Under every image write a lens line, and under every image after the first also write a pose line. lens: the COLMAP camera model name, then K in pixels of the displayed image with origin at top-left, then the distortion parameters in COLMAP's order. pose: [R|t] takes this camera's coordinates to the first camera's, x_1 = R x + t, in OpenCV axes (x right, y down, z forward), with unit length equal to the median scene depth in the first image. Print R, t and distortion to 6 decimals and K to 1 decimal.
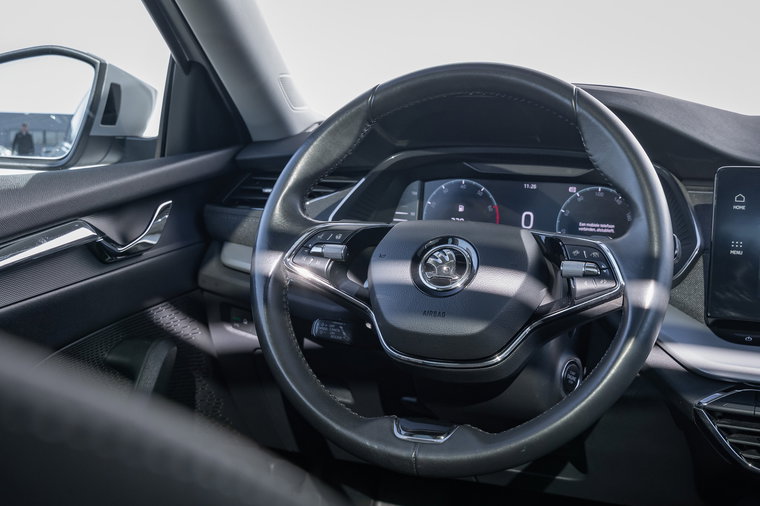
lens RADIAL K [[1222.1, 0, 393.5], [0, 1222.1, 250.4], [0, 0, 1]] dist [0.036450, 0.000000]
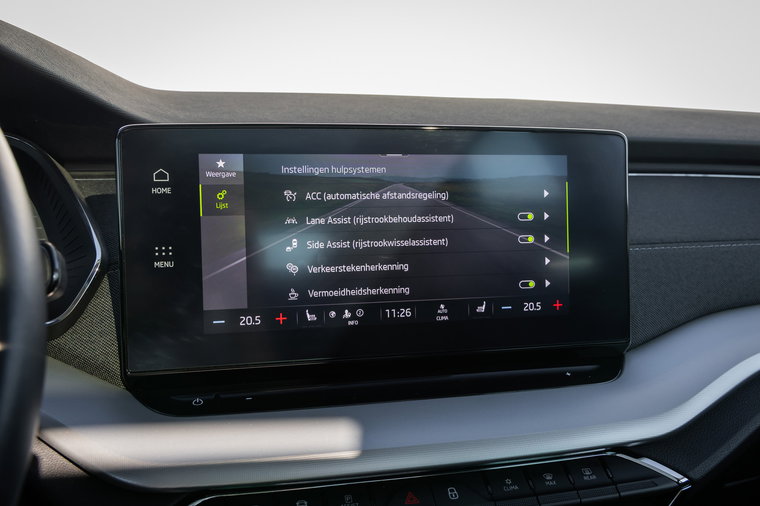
lens RADIAL K [[732.9, 0, 377.9], [0, 732.9, 252.4], [0, 0, 1]] dist [0.002098, 0.000000]
pose [[0.819107, -0.087332, 0.566953, 0.151840], [0.090590, 0.995634, 0.022484, -0.002711], [-0.566442, 0.032943, 0.823443, 0.604087]]
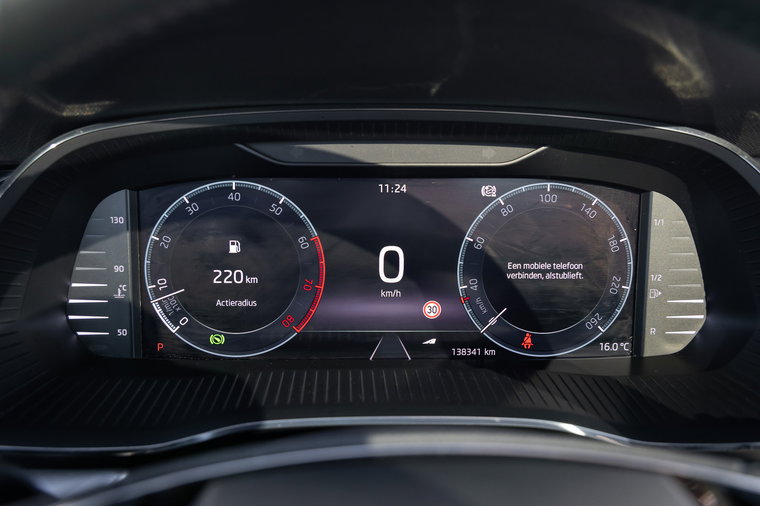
lens RADIAL K [[846.4, 0, 381.5], [0, 846.4, 253.4], [0, 0, 1]] dist [-0.006410, 0.000000]
pose [[0.924744, -0.115309, 0.362703, -0.006703], [0.064773, 0.986779, 0.148567, -0.083047], [-0.375038, -0.113893, 0.919986, 0.791749]]
